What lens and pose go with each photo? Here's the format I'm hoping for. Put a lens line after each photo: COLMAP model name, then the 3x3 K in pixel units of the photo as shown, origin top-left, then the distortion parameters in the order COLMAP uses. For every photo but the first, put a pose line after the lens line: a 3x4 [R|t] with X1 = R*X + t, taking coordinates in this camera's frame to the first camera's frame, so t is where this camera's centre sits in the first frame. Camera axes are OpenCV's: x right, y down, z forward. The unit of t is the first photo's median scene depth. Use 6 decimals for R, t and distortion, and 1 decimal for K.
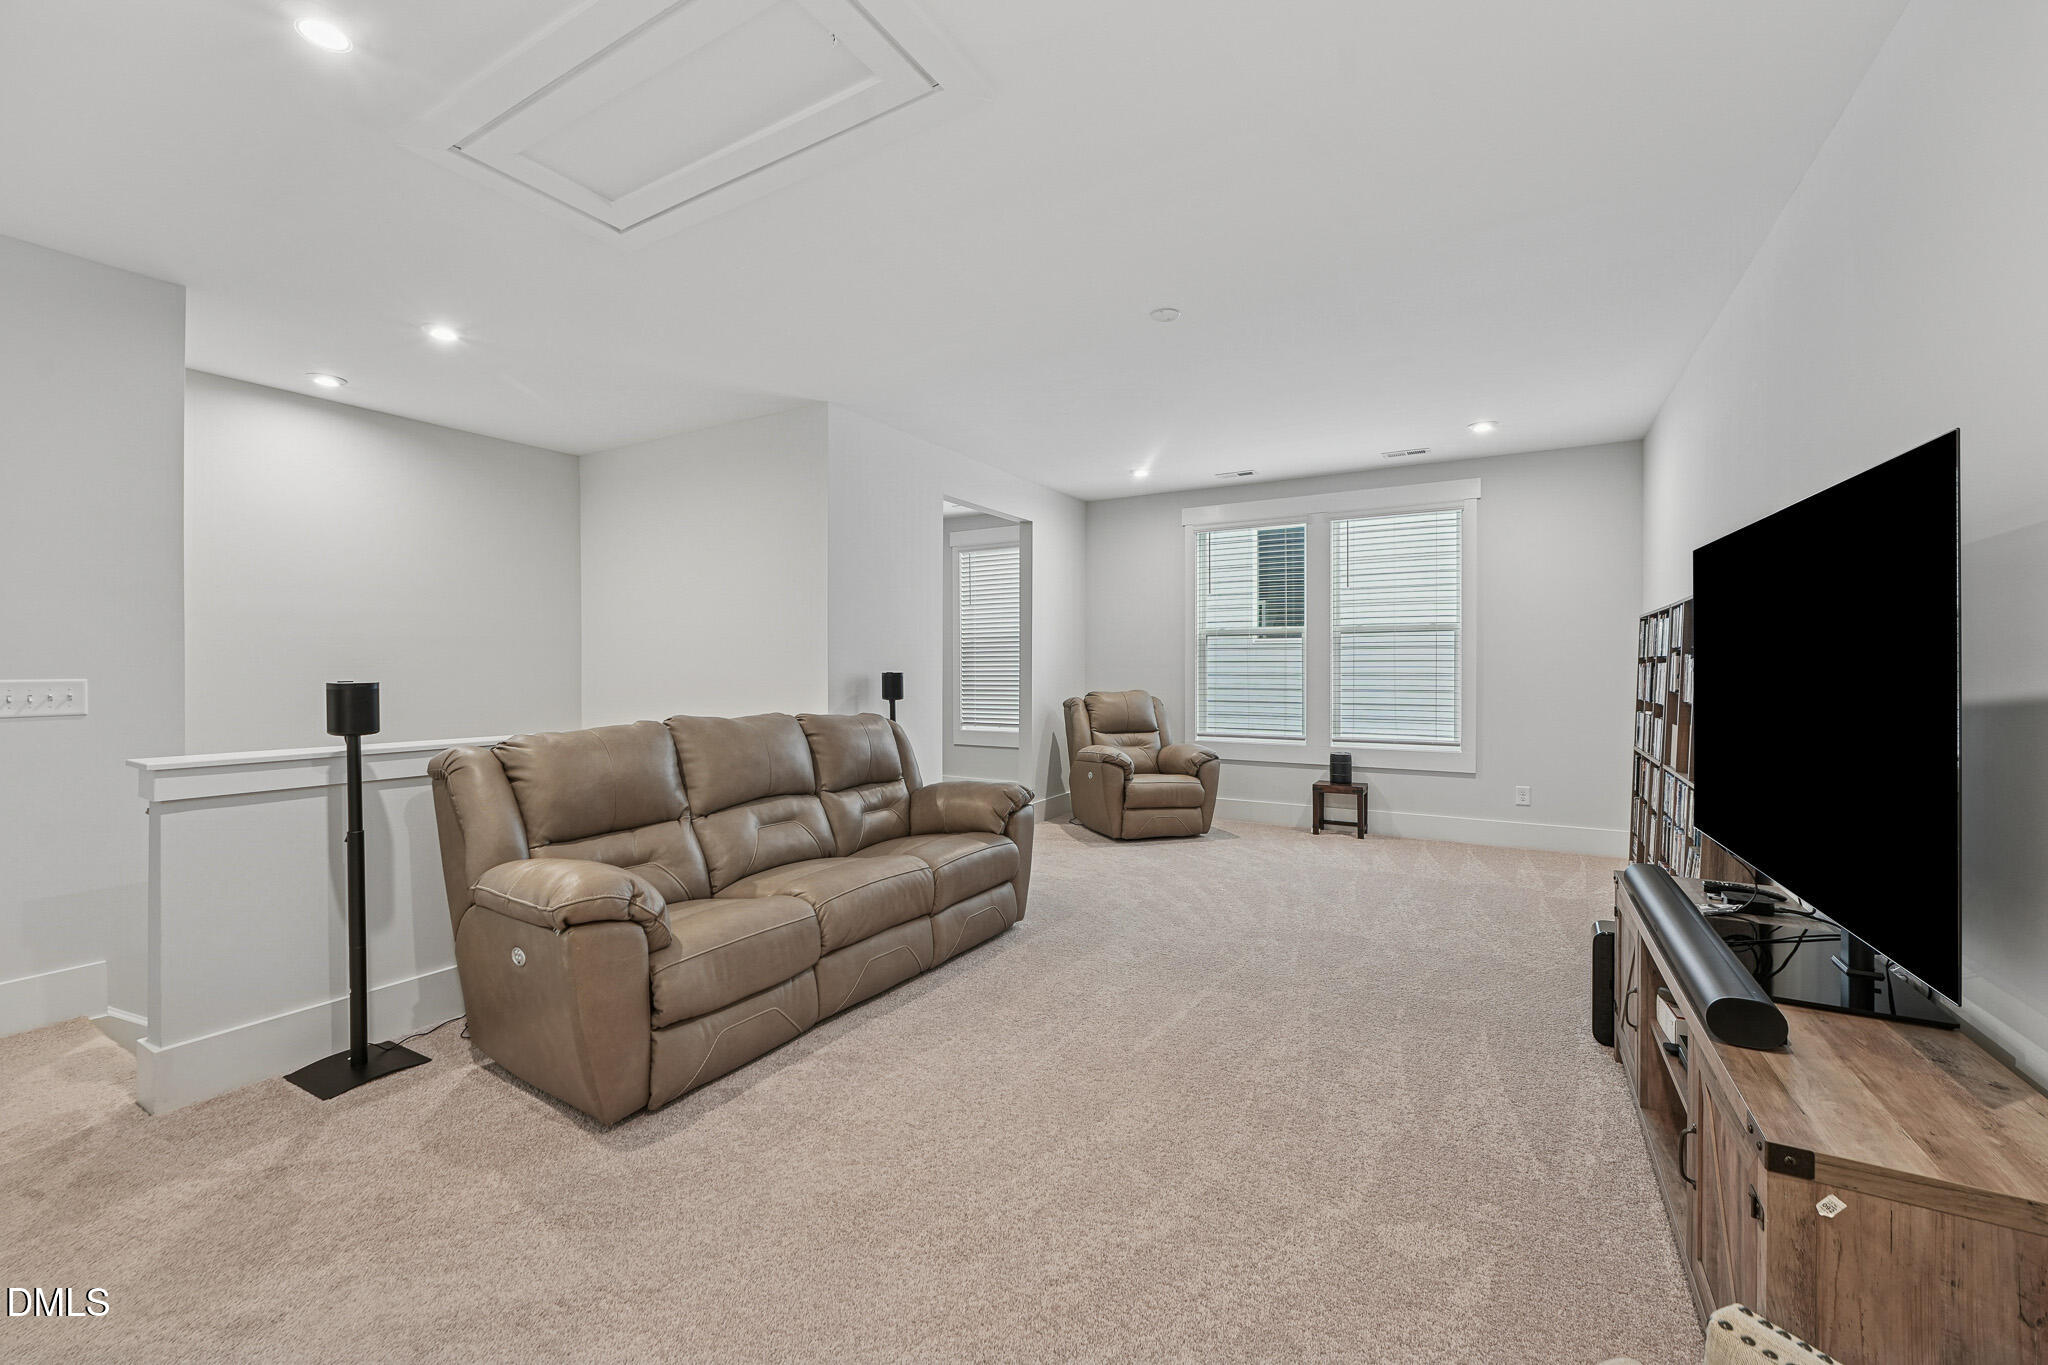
lens RADIAL K [[822.1, 0, 1016.9], [0, 822.1, 672.5], [0, 0, 1]] dist [-0.004633, 0.000620]
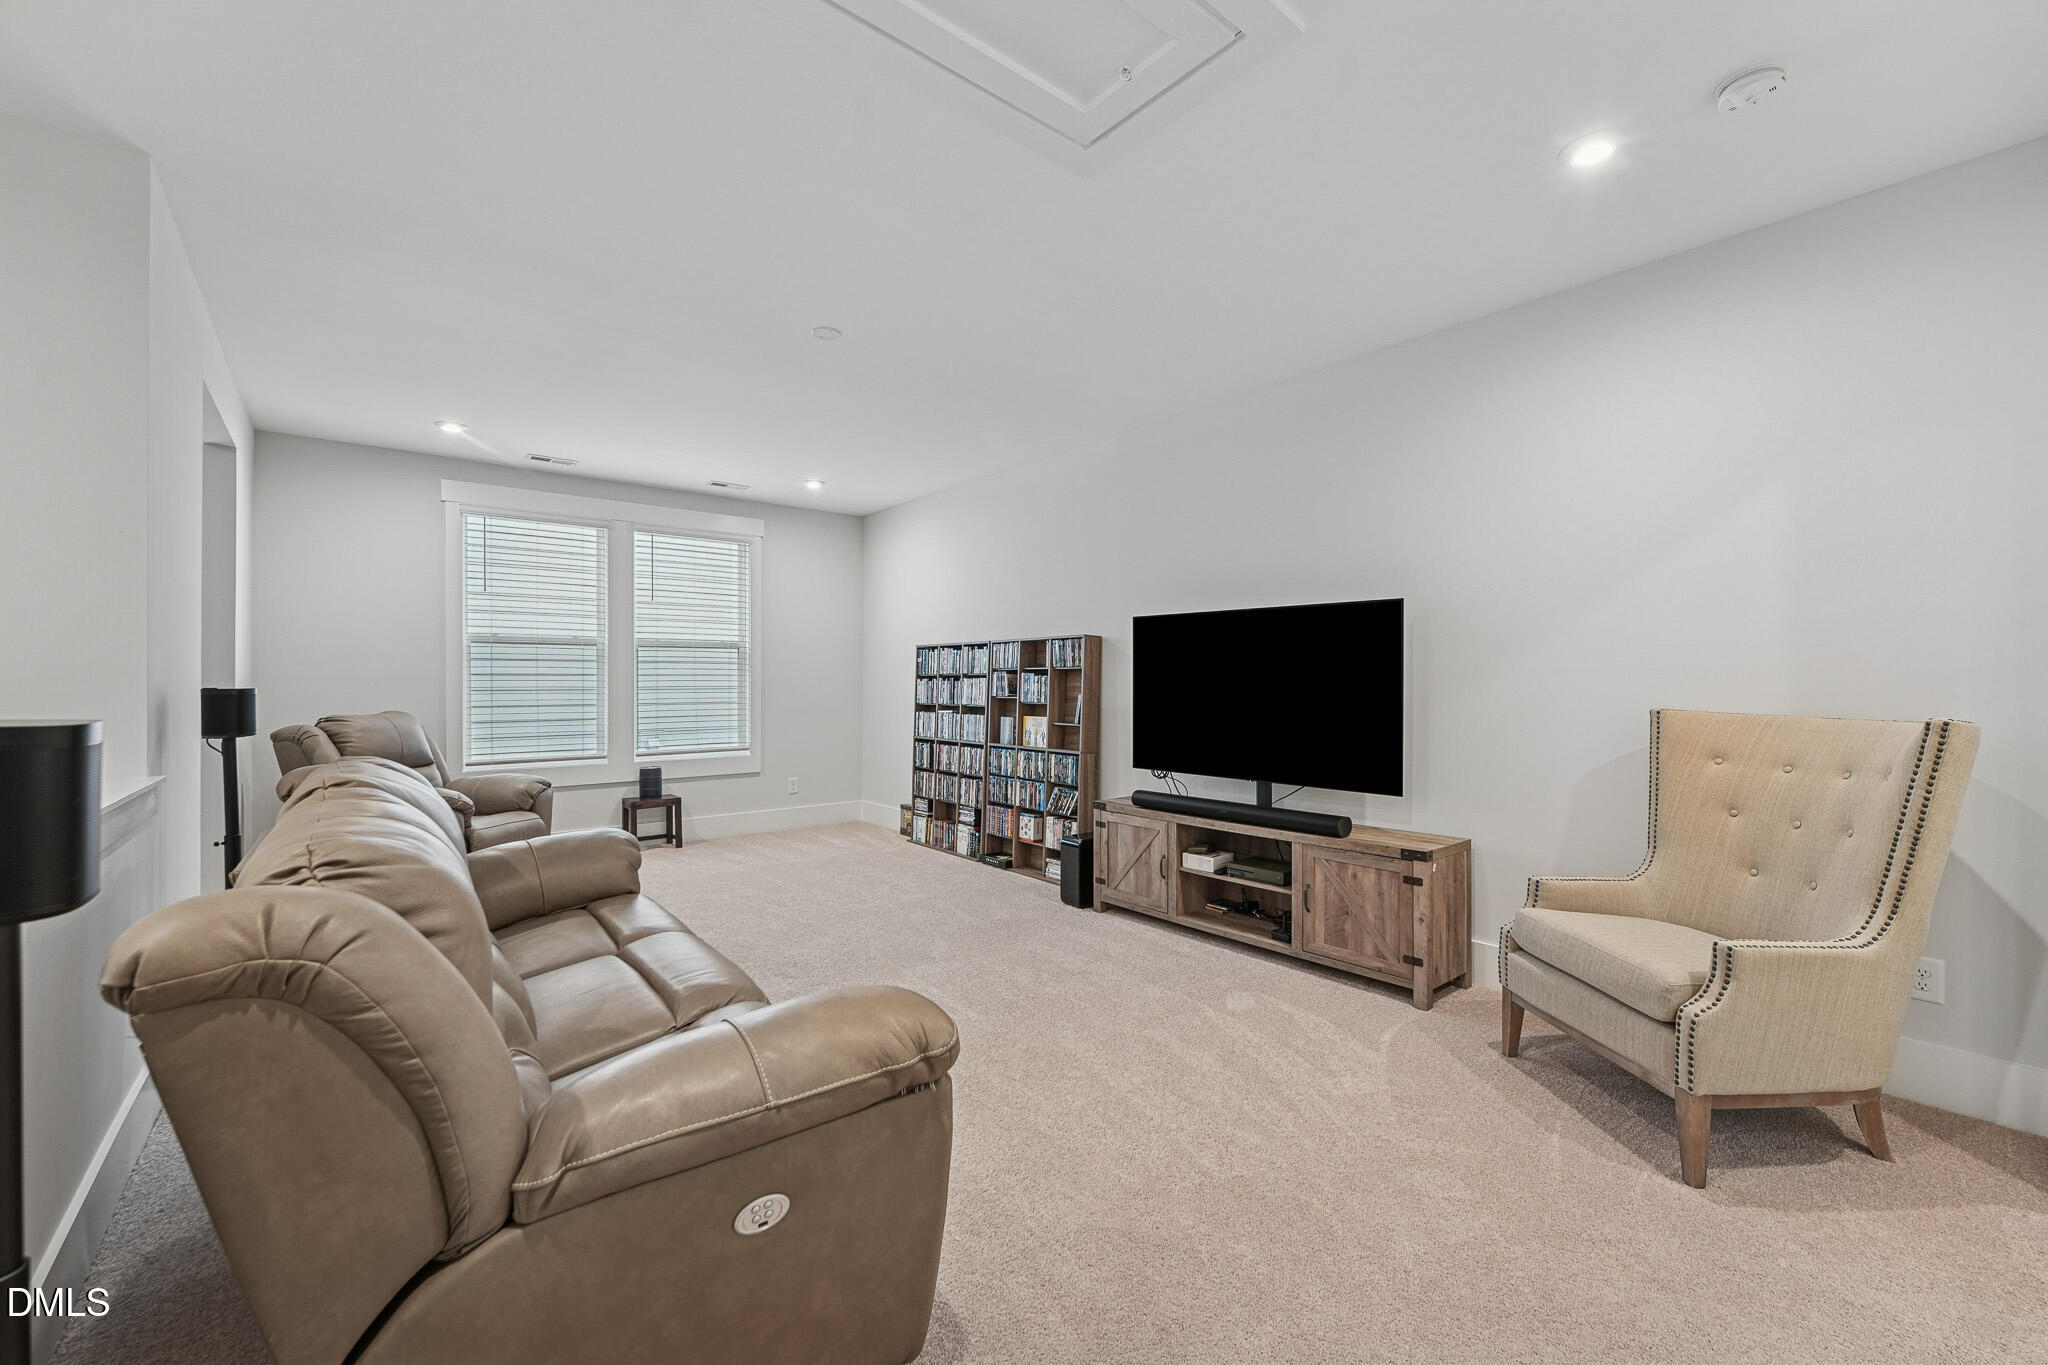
lens RADIAL K [[822.1, 0, 1016.4], [0, 822.1, 684.5], [0, 0, 1]] dist [-0.004633, 0.000620]
pose [[0.349747, -0.002198, 0.936842, -0.390017], [0.005059, 0.999987, 0.000457, -0.000053], [-0.936830, 0.004580, 0.349754, 0.241187]]
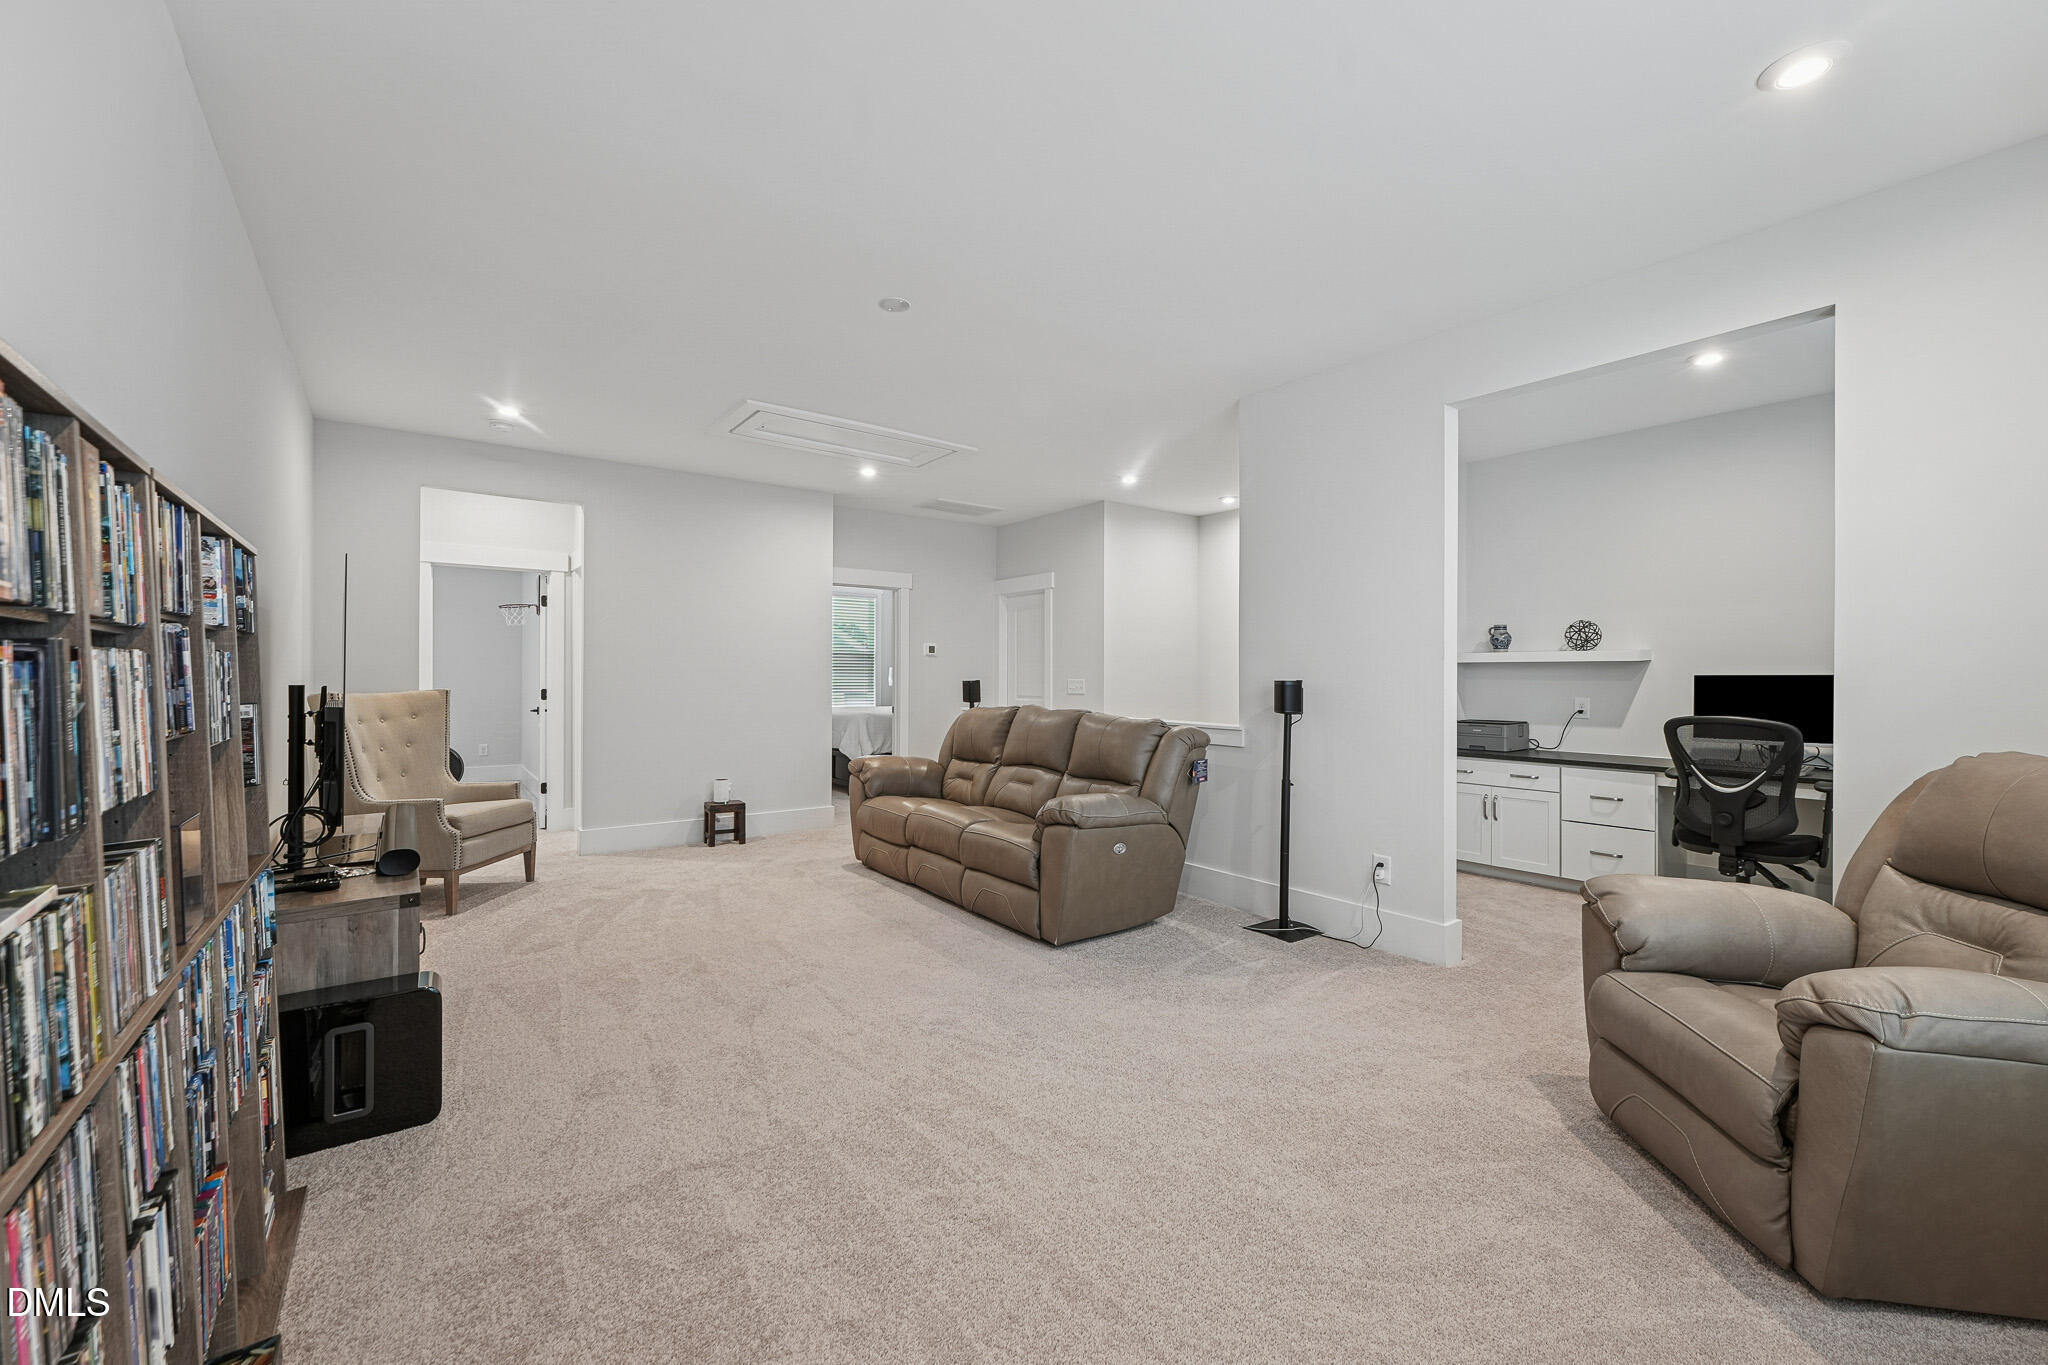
lens RADIAL K [[822.1, 0, 1030.0], [0, 822.1, 678.6], [0, 0, 1]] dist [-0.004633, 0.000620]
pose [[-0.372866, 0.019959, -0.927671, 0.579061], [0.005646, 0.999799, 0.019242, -0.016487], [0.927868, 0.001937, -0.372904, 0.858824]]
